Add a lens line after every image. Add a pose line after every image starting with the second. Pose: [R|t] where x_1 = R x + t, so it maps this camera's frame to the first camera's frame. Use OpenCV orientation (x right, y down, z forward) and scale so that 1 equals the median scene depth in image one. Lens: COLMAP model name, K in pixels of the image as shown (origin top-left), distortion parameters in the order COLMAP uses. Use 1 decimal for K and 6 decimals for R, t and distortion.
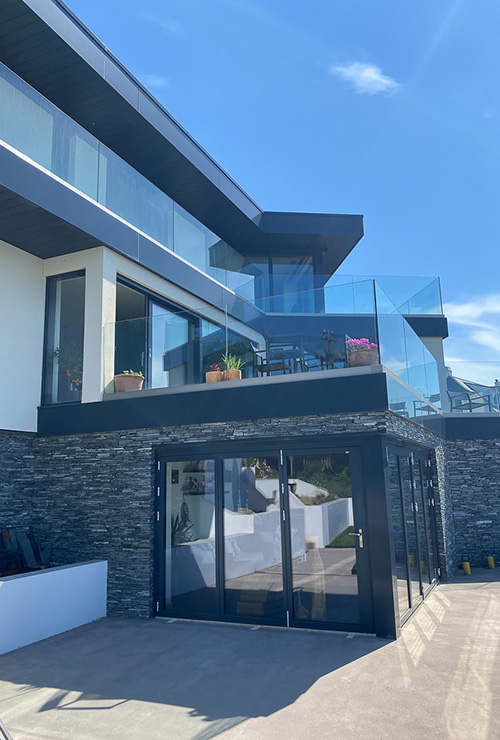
lens RADIAL K [[567.3, 0, 250.0], [0, 567.3, 370.0], [0, 0, 1]] dist [-0.005244, -0.002475]
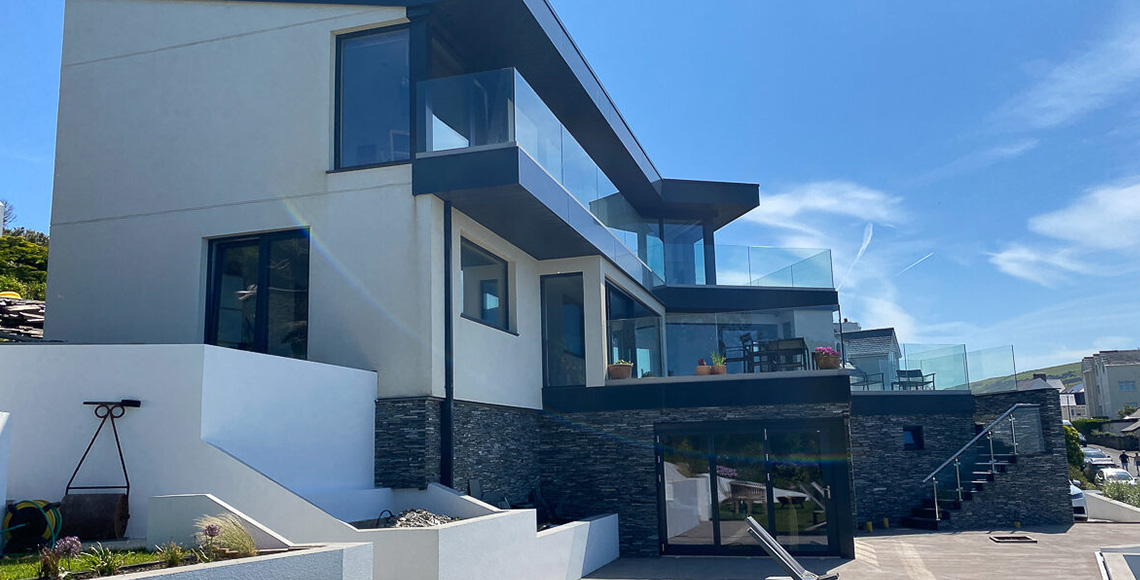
lens RADIAL K [[894.6, 0, 540.8], [0, 894.6, 295.0], [0, 0, 1]] dist [0.002544, -0.005833]
pose [[0.992445, 0.026373, 0.119821, -0.632859], [-0.028857, 0.999402, 0.019047, -0.173001], [-0.119247, -0.022361, 0.992613, -0.892837]]
